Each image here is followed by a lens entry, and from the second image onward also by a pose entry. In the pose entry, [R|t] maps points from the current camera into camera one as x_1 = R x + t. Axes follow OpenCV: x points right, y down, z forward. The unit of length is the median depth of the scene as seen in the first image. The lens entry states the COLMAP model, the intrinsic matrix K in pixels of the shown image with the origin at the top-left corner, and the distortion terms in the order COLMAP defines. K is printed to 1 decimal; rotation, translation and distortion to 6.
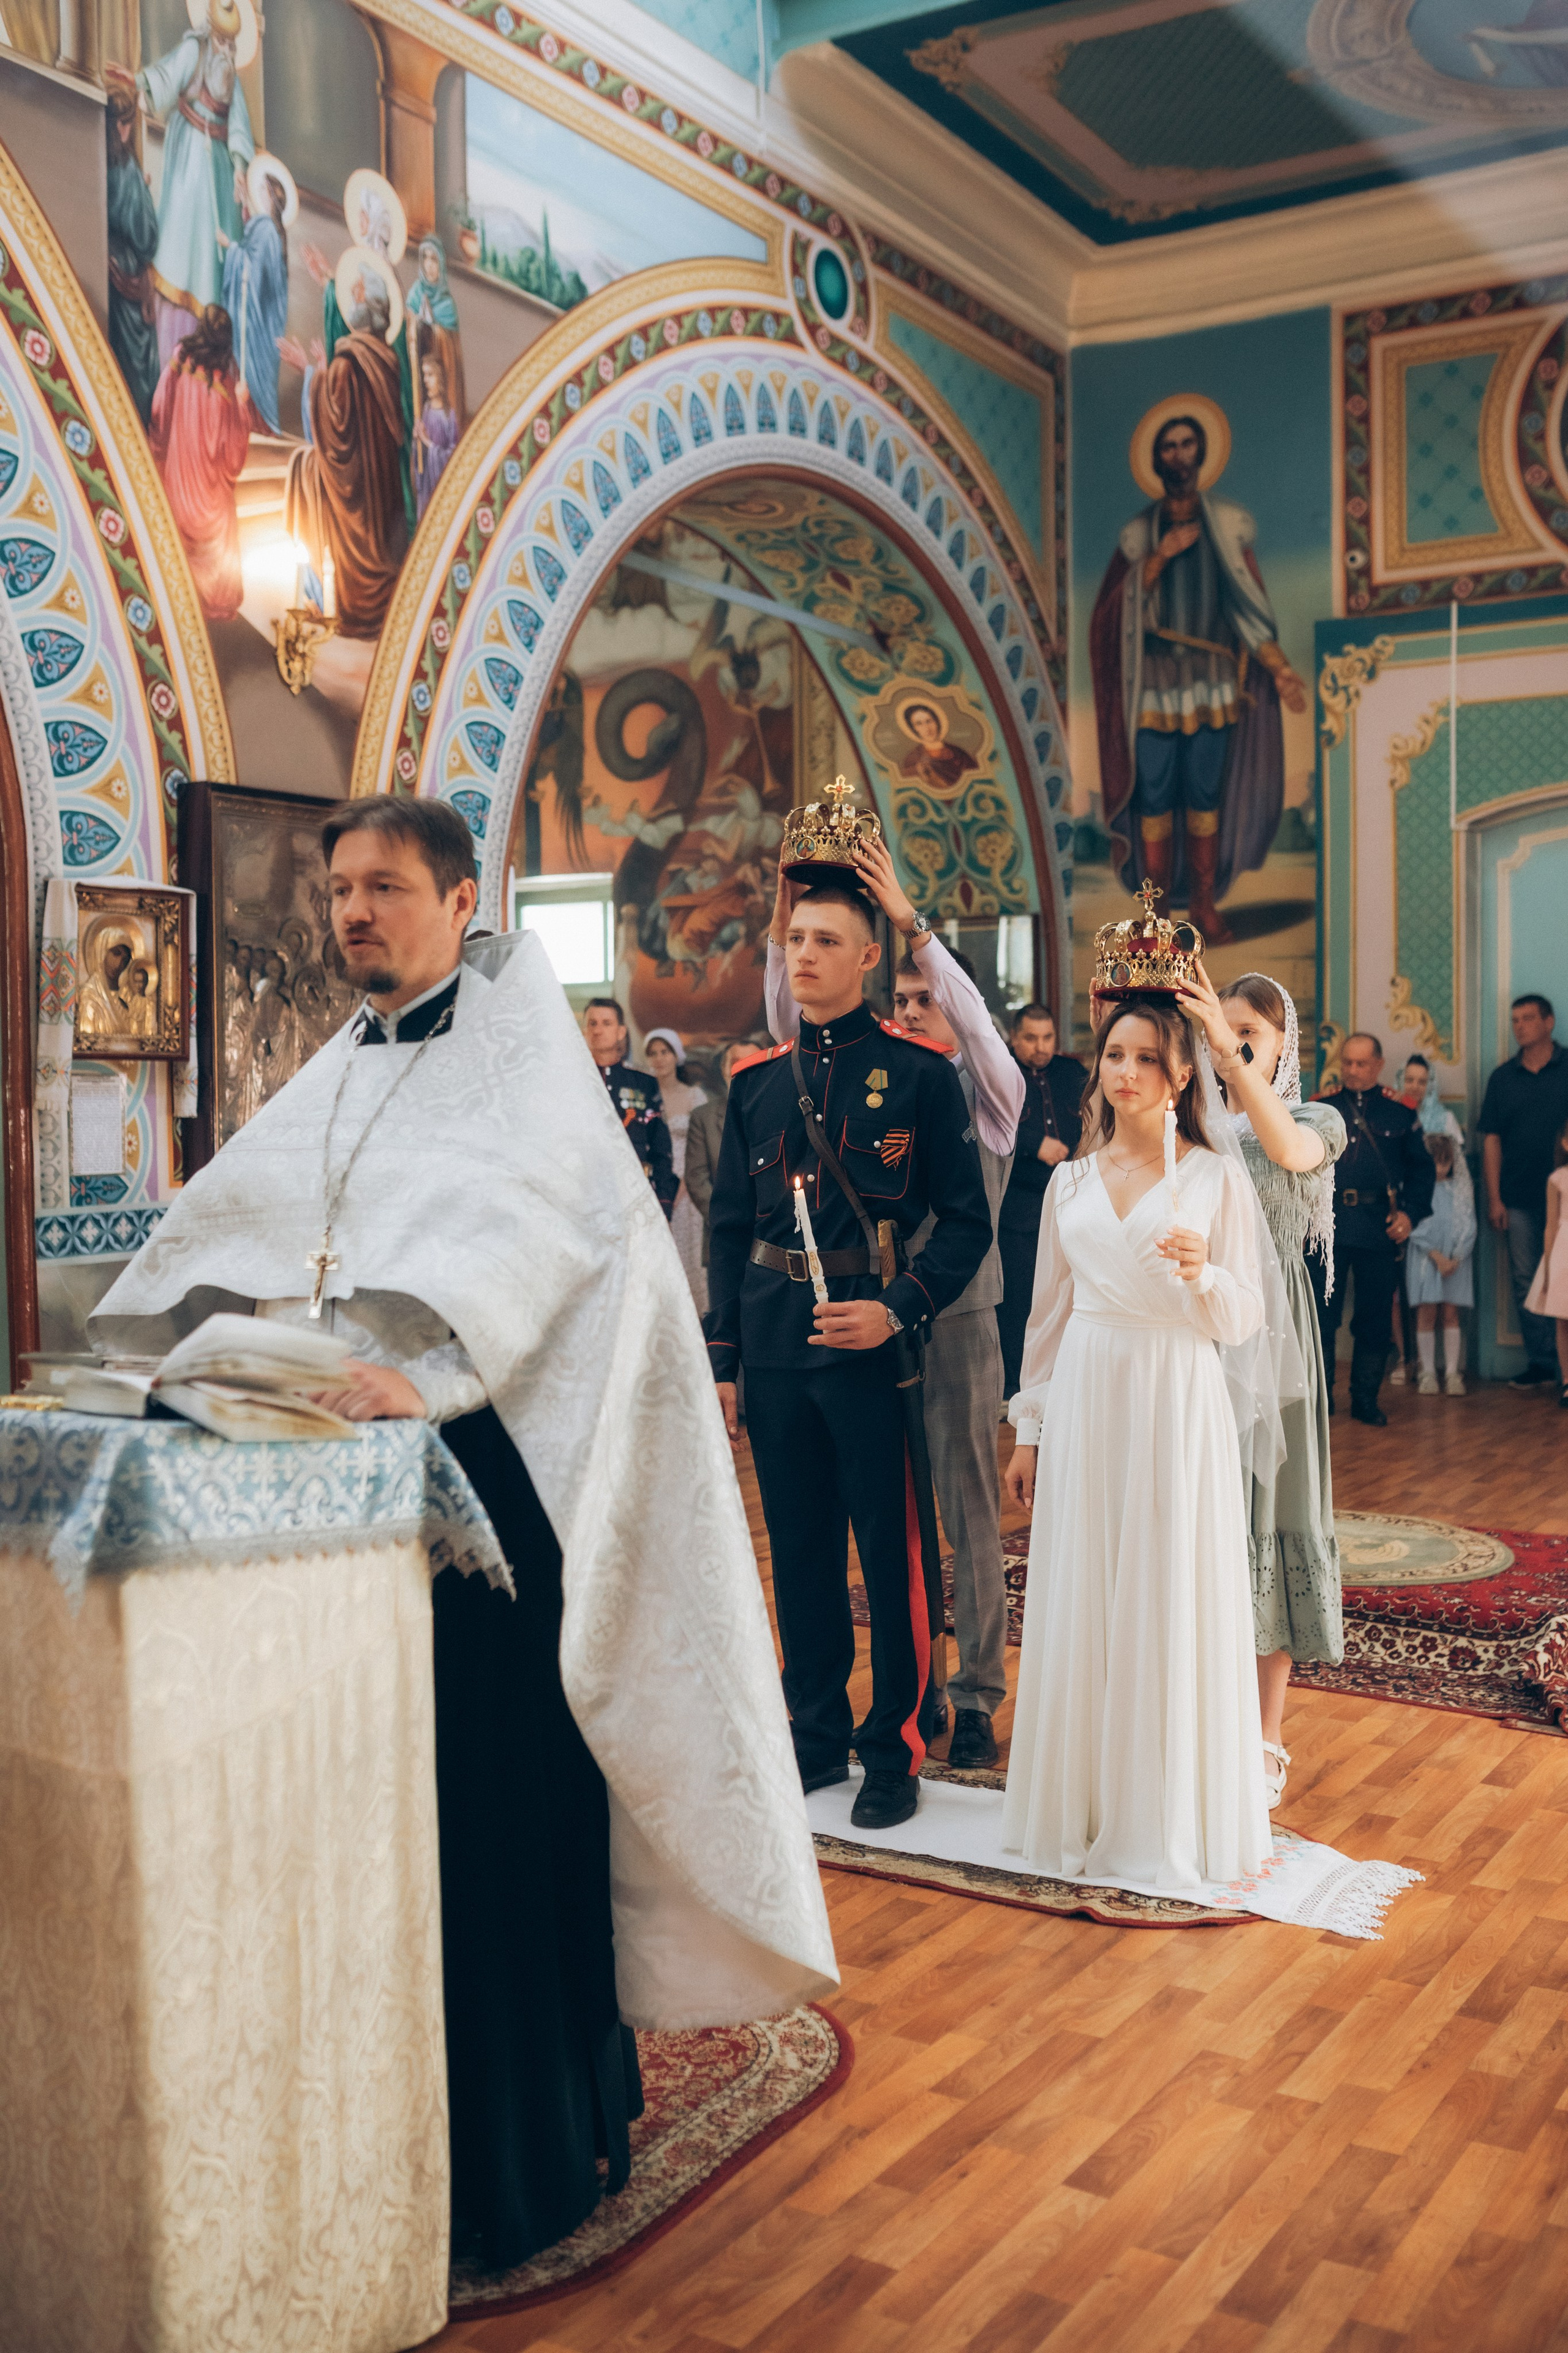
lens RADIAL K [[2256.2, 0, 785.1], [0, 2256.2, 1174.2], [0, 0, 1]] dist [-0.065521, 0.095947]
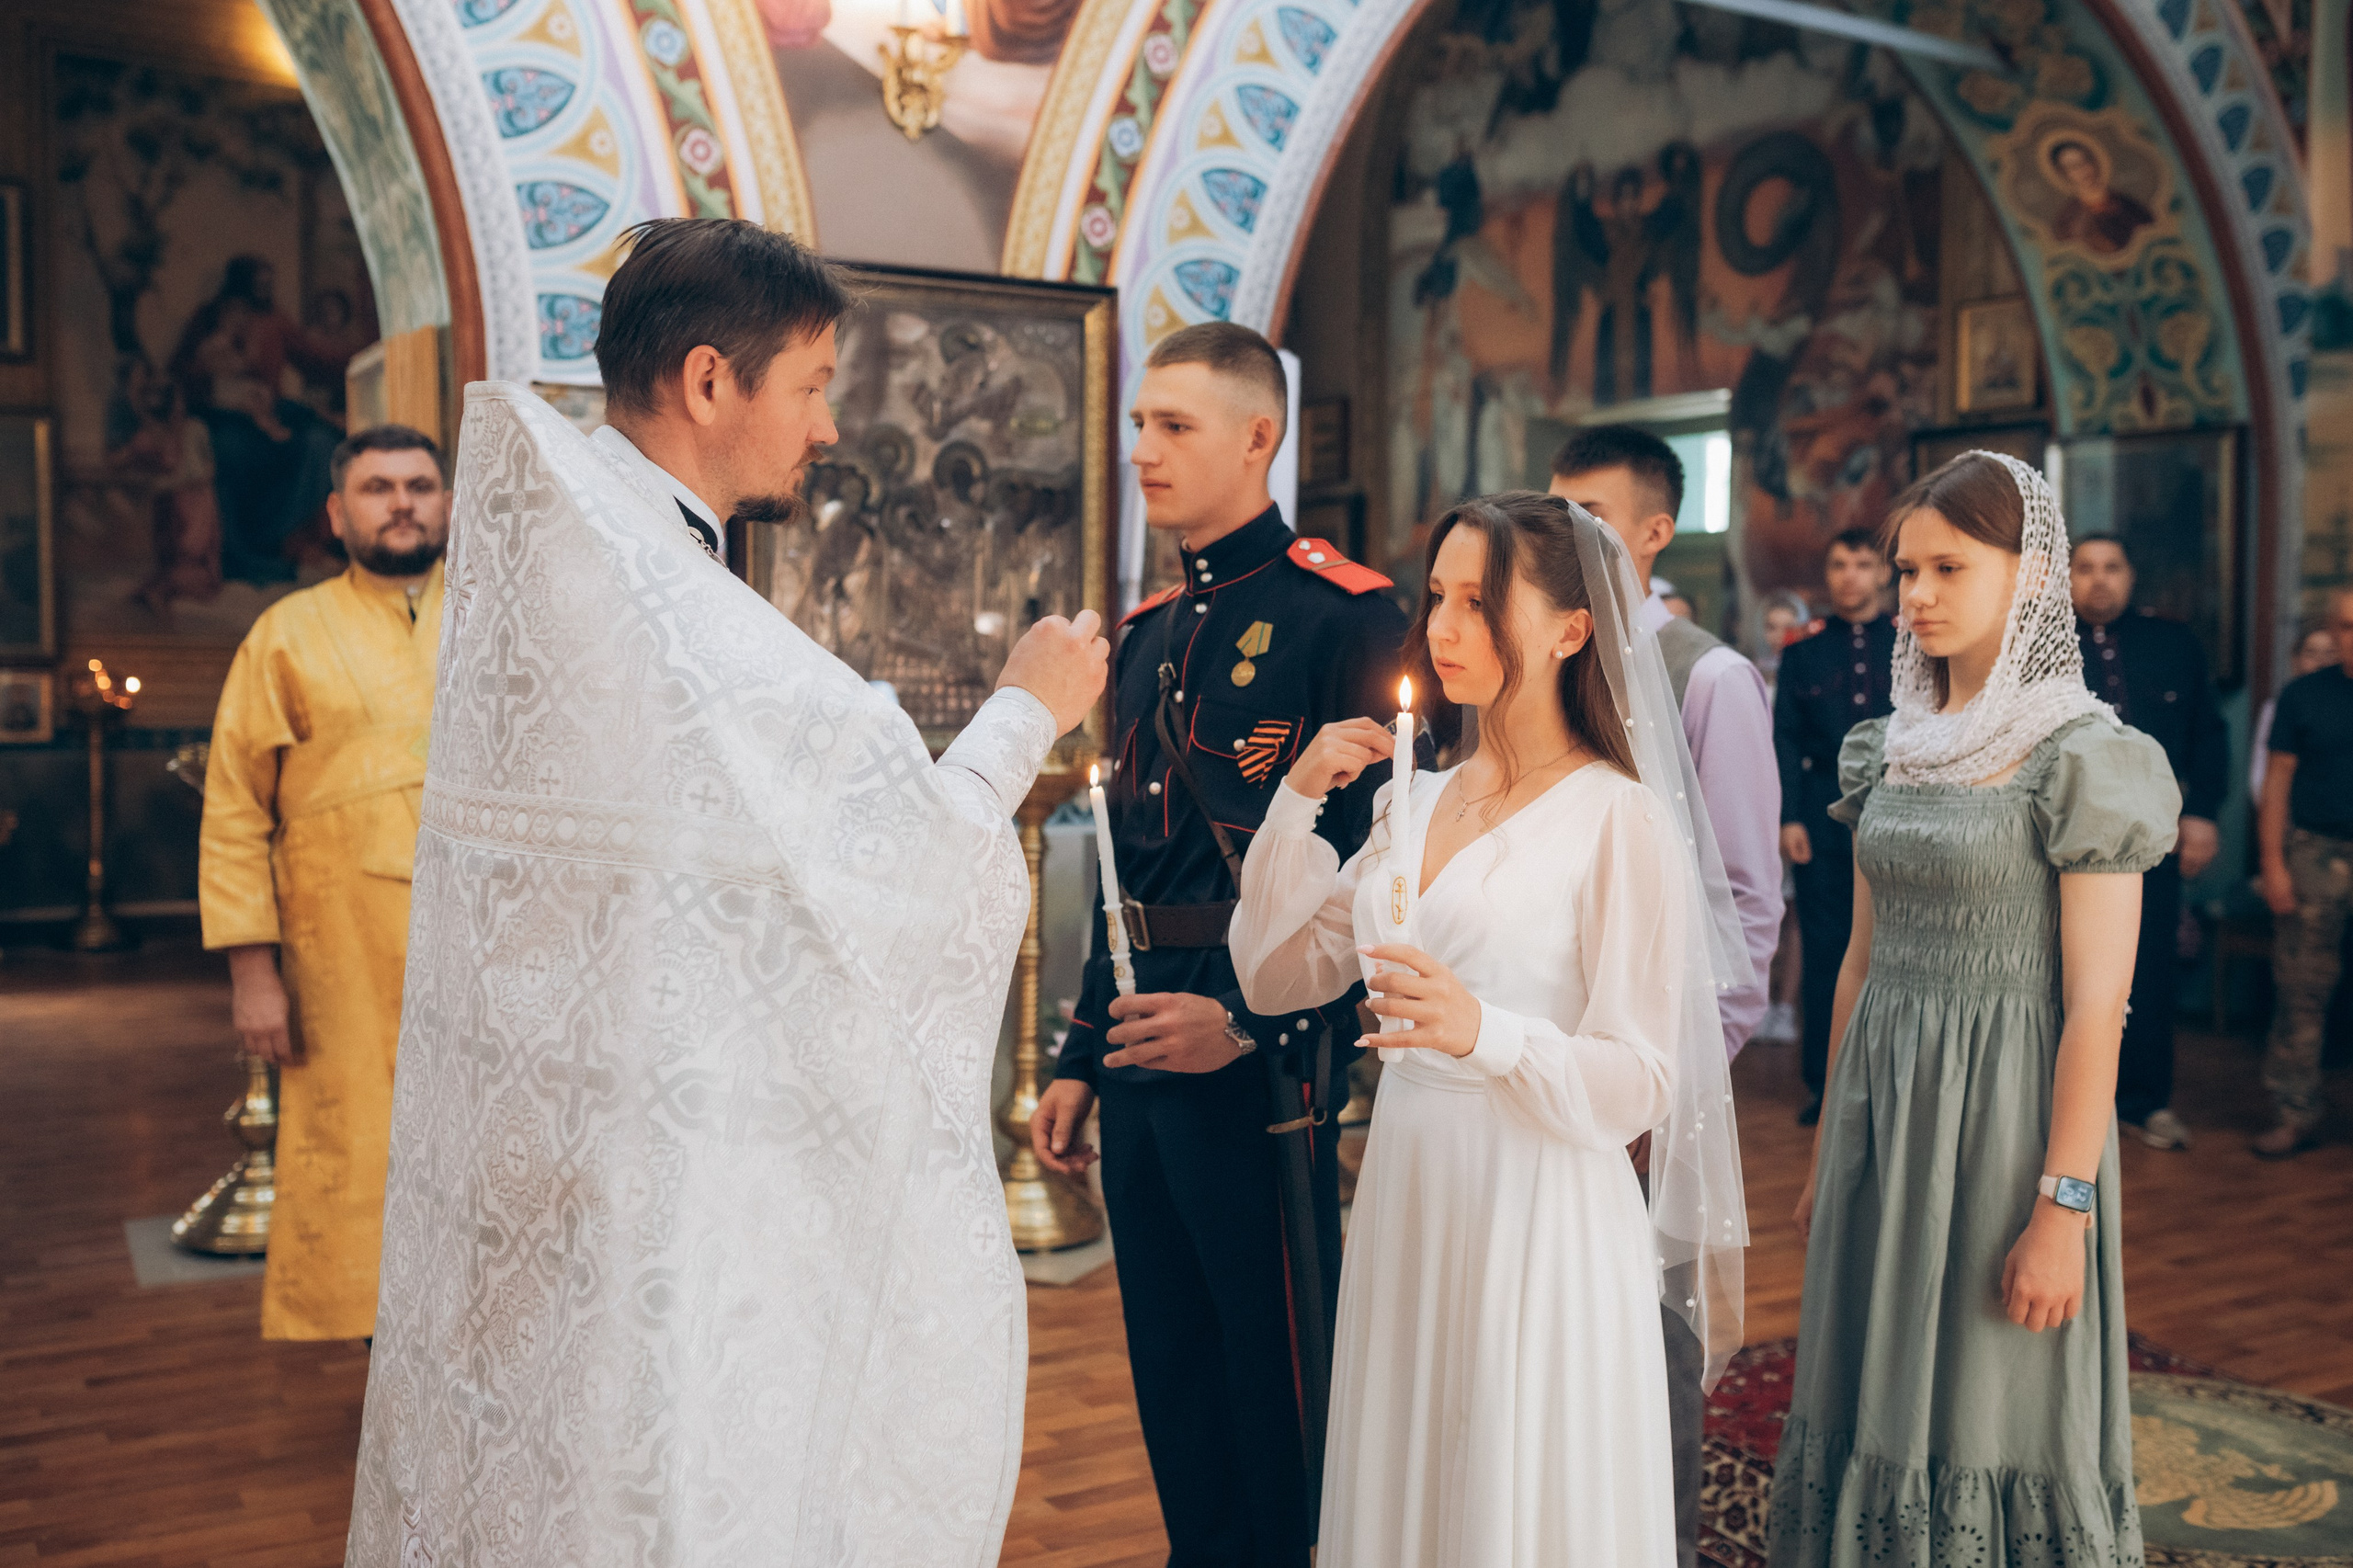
lens RADIAL K [[2312.9, 0, 1181.7], [0, 2312.9, 788.6], [0, 0, 1]] dist [-0.061053, 0.083317]
pose [[0.895290, 0.041156, -0.443579, 0.204039], [-0.032648, 0.999107, 0.026803, -0.010976], [0.444286, -0.009515, 0.895835, 0.286242]]
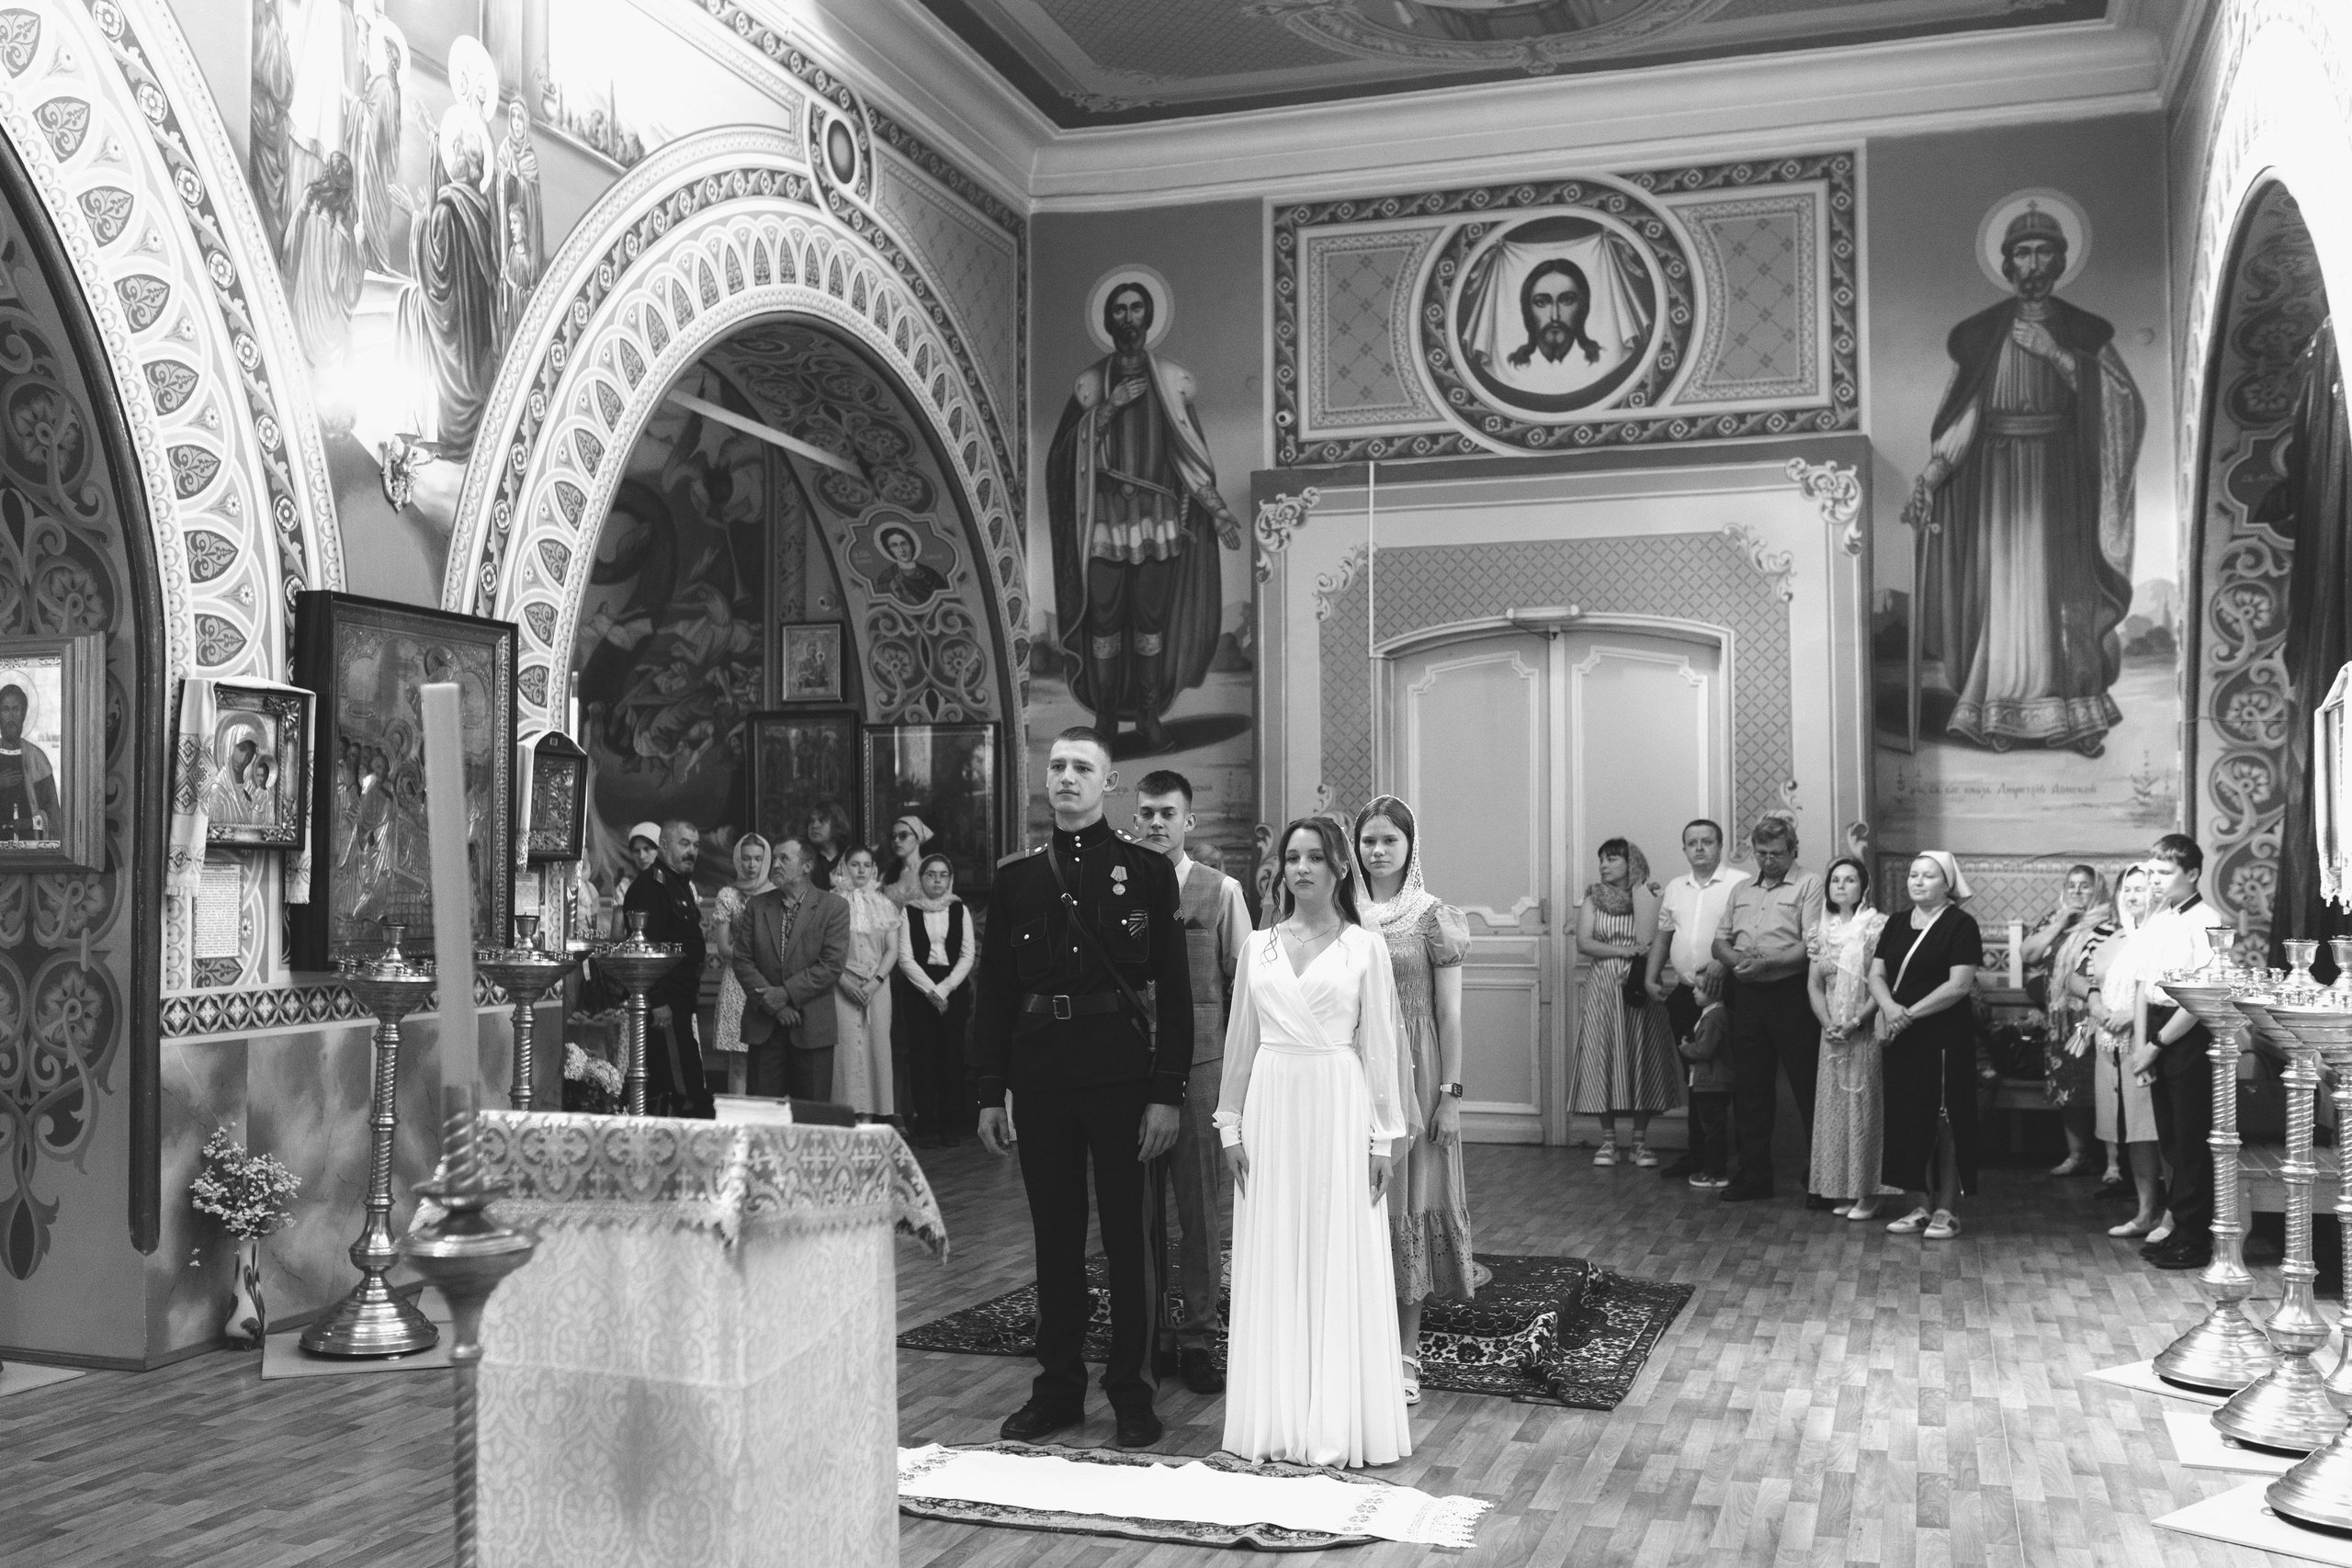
lens RADIAL K [[2252.9, 0, 1182.5], [0, 2252.9, 788.0], [0, 0, 1]] dist [0.002060, 0.003526]
pose [[0.969128, 0.016772, 0.245988, -0.104208], [0.002799, 0.996871, -0.078995, 0.004589], [-0.246543, 0.077245, 0.966049, -0.112637]]
